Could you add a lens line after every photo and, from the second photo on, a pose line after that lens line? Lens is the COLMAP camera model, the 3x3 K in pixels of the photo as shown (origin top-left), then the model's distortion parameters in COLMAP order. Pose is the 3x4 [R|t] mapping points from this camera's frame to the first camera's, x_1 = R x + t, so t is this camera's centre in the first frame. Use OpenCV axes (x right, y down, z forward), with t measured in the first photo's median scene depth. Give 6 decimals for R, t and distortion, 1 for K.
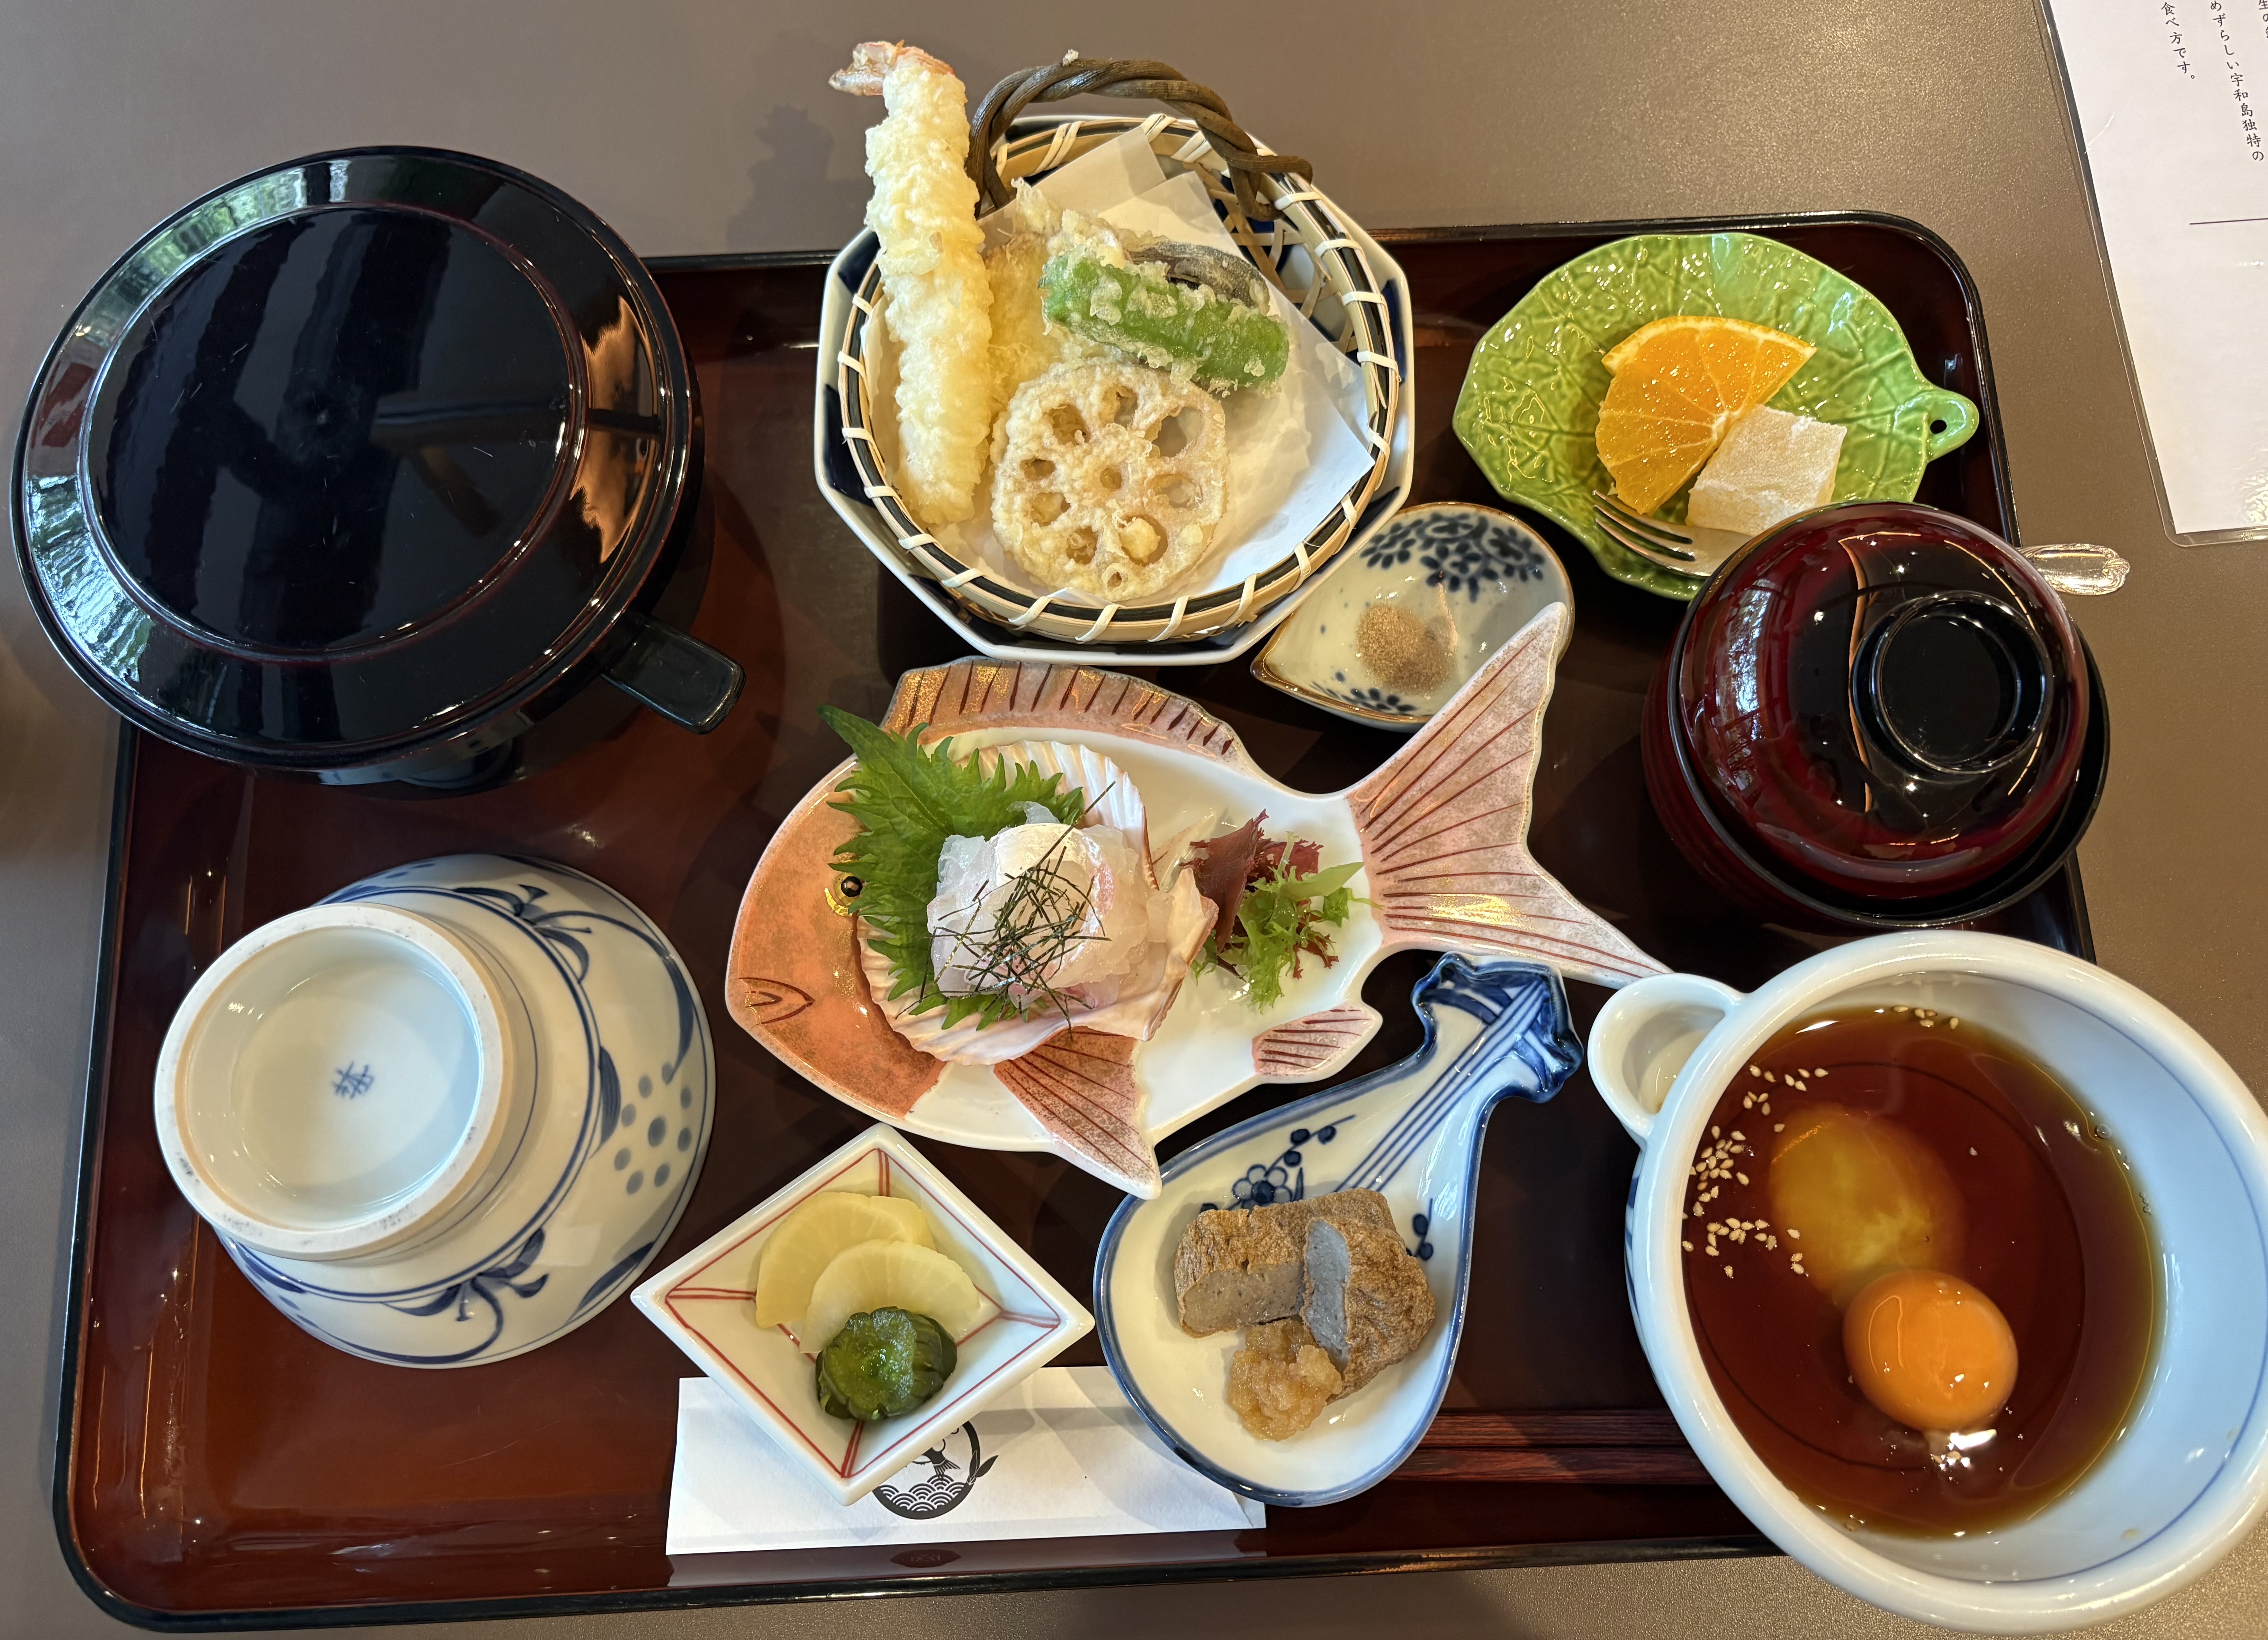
lens RADIAL K [[1663.5, 0, 1157.6], [0, 1663.5, 821.2], [0, 0, 1]] dist [0.009693, -0.002597]
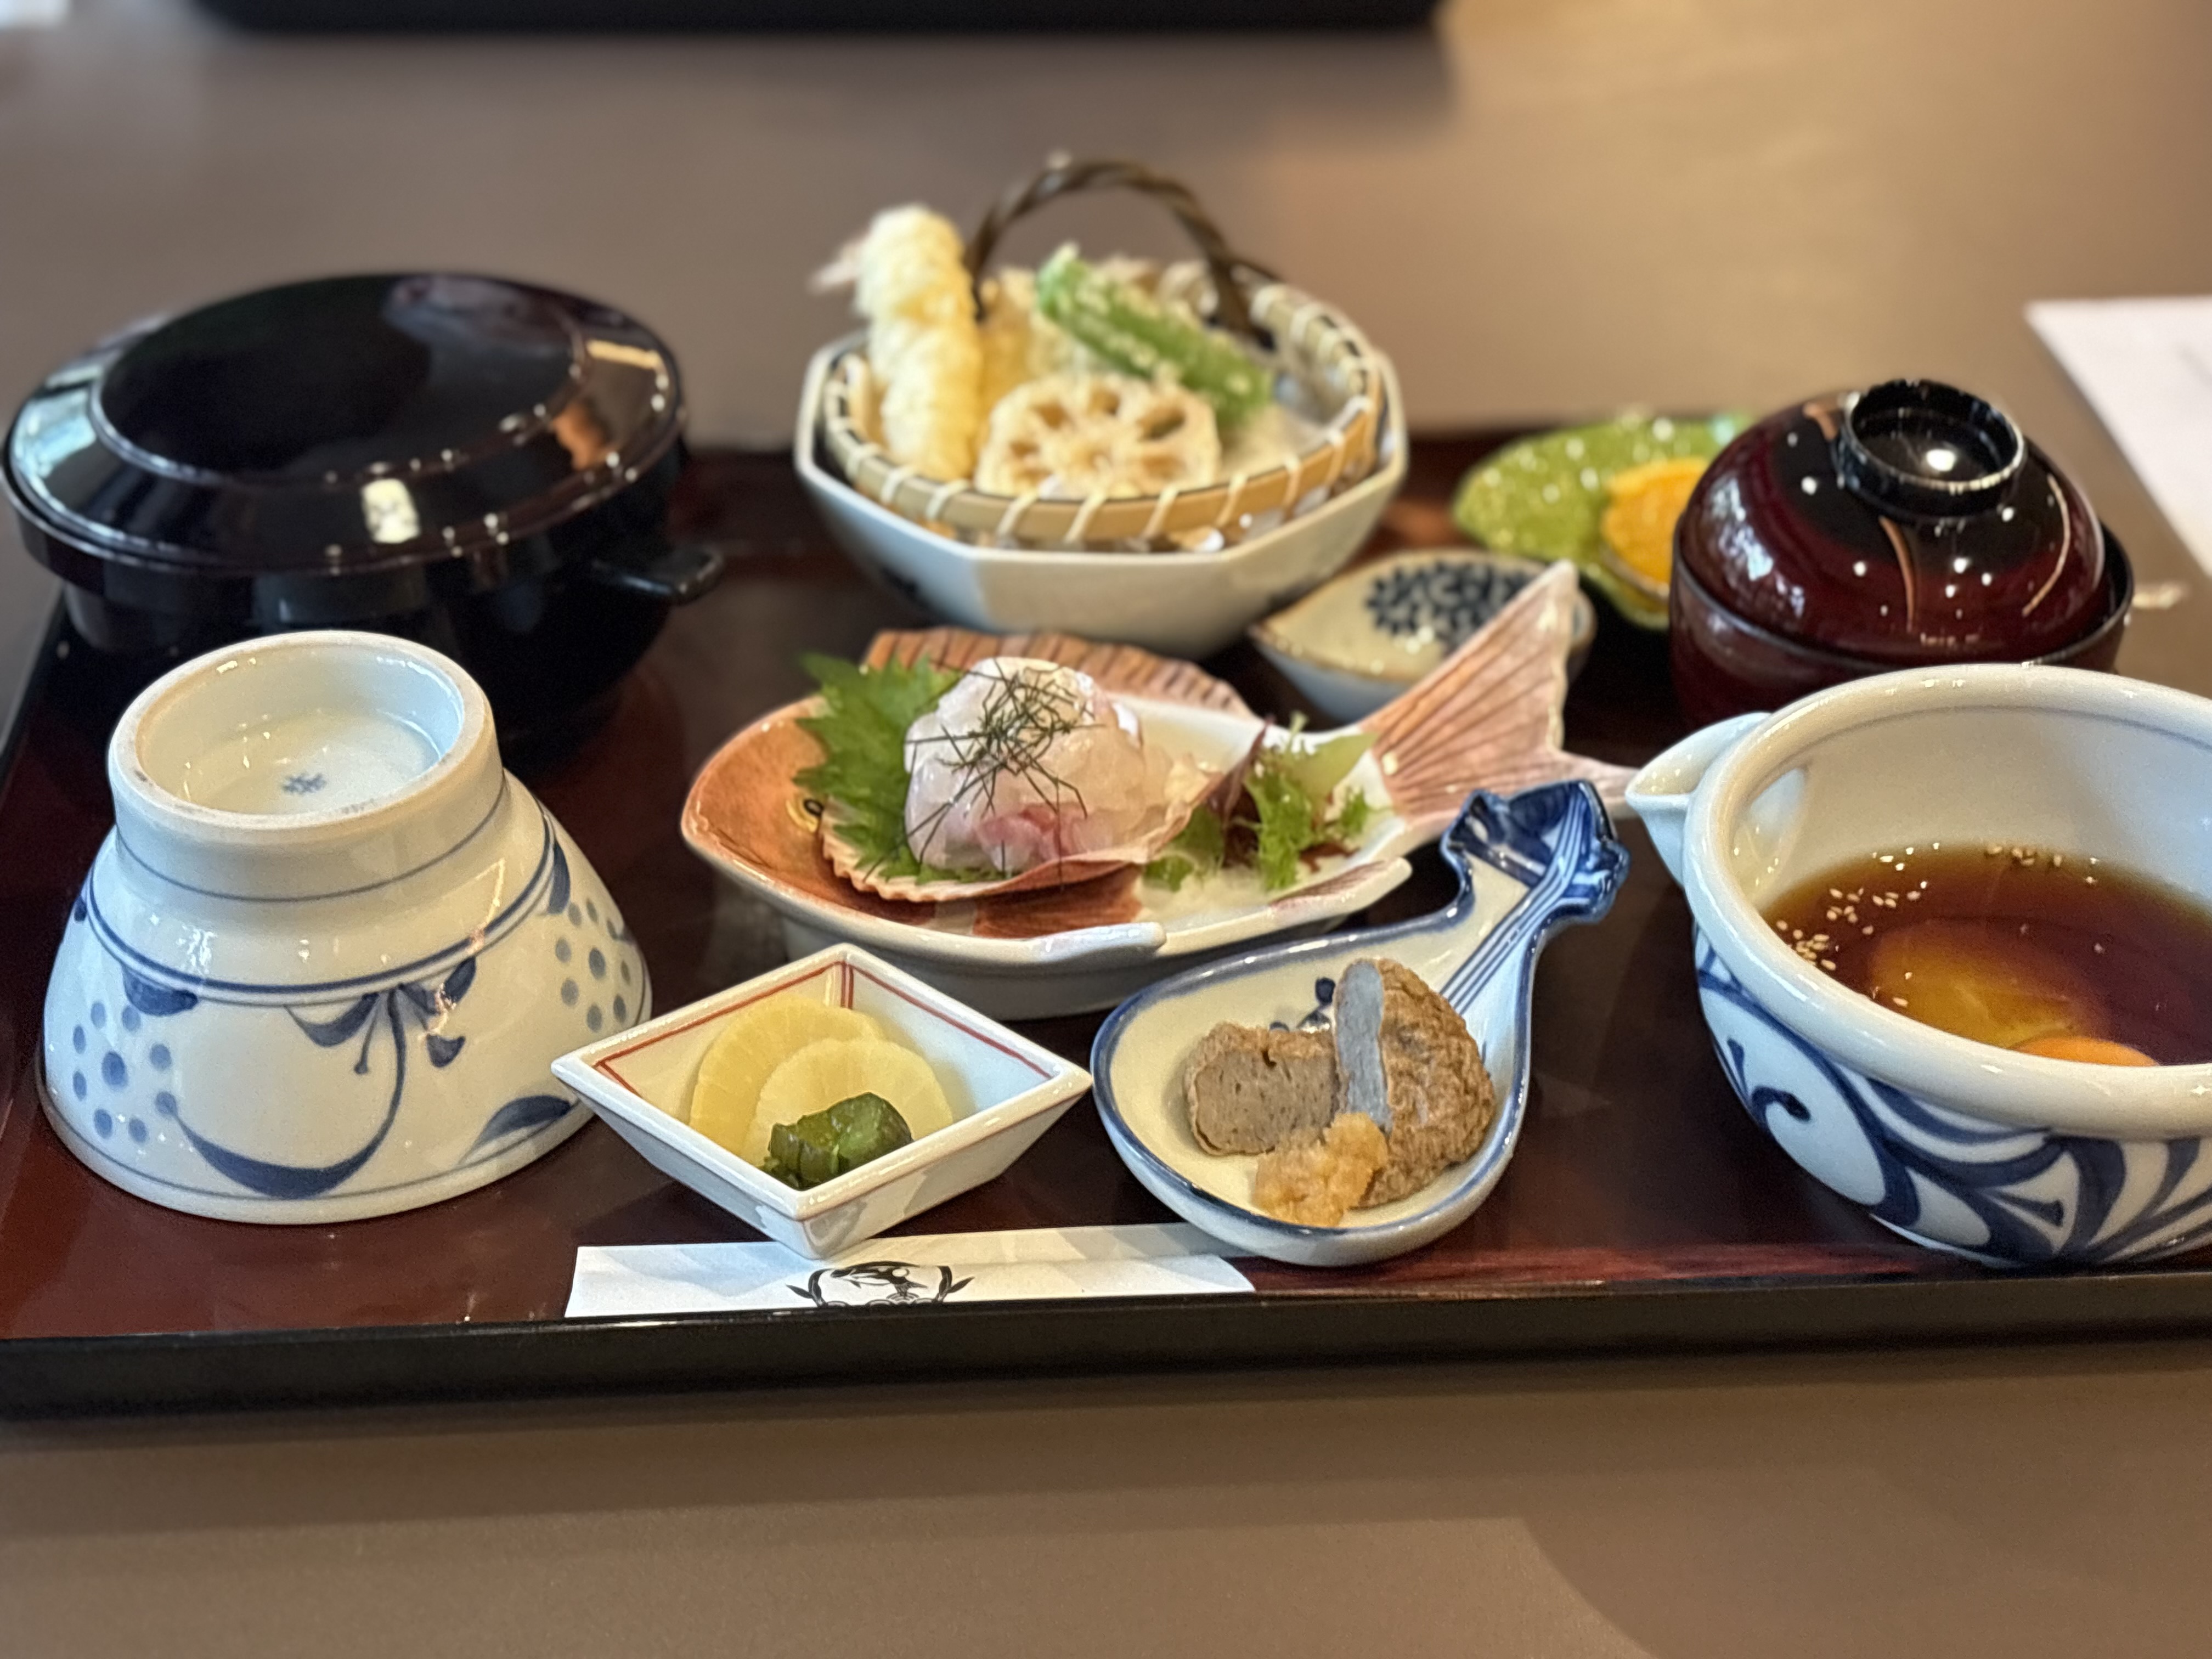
lens RADIAL K [[3420.9, 0, 1098.4], [0, 3420.9, 829.0], [0, 0, 1]] dist [0.097698, 0.000000]
pose [[0.999864, -0.016476, 0.000491, -0.032079], [0.012646, 0.747671, -0.663949, 1.316508], [0.010572, 0.663865, 0.747778, -0.384996]]
